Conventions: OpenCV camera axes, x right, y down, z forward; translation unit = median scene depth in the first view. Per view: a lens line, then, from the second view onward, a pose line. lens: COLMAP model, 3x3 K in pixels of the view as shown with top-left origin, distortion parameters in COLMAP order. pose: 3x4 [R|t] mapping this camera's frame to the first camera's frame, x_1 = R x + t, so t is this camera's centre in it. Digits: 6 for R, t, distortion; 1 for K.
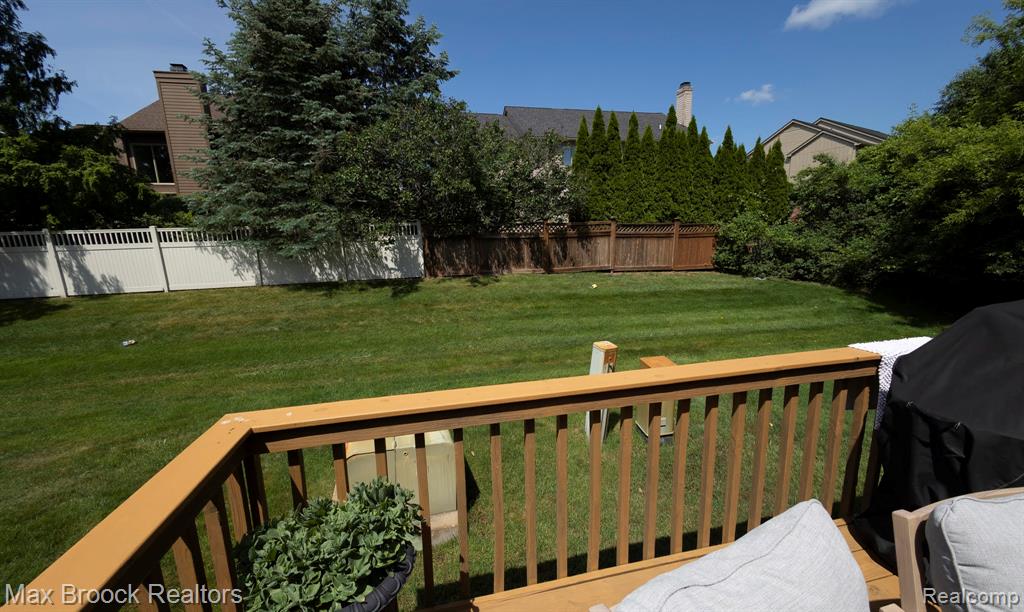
lens RADIAL K [[386.4, 0, 514.6], [0, 386.4, 306.9], [0, 0, 1]] dist [0.006987, -0.000284]
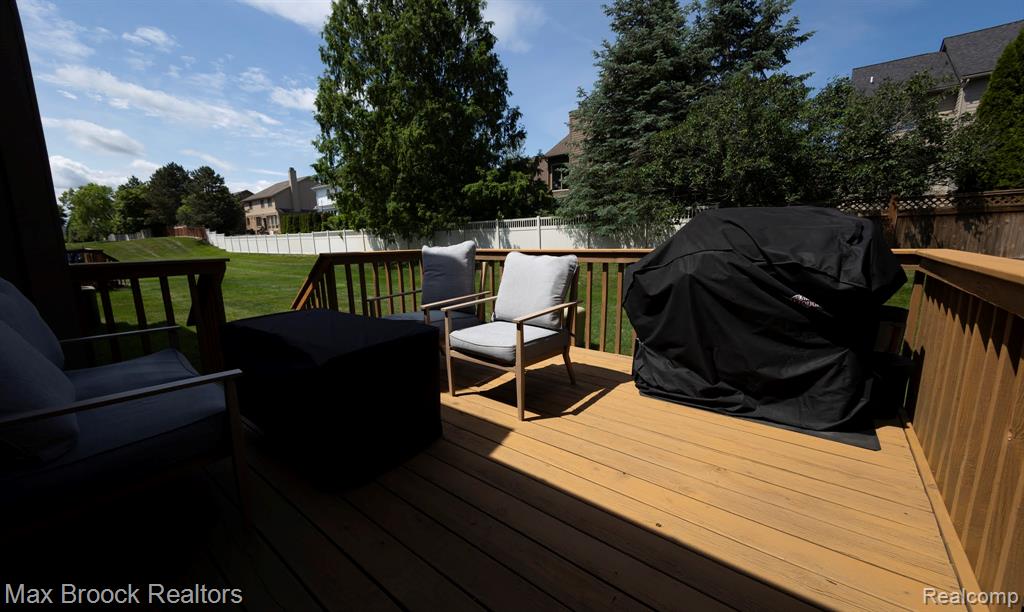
lens RADIAL K [[386.4, 0, 514.6], [0, 386.4, 306.9], [0, 0, 1]] dist [0.006987, -0.000284]
pose [[0.637750, 0.146534, -0.756177, 0.265826], [-0.134287, 0.987854, 0.078173, 0.051617], [0.758447, 0.051690, 0.649681, -0.093320]]
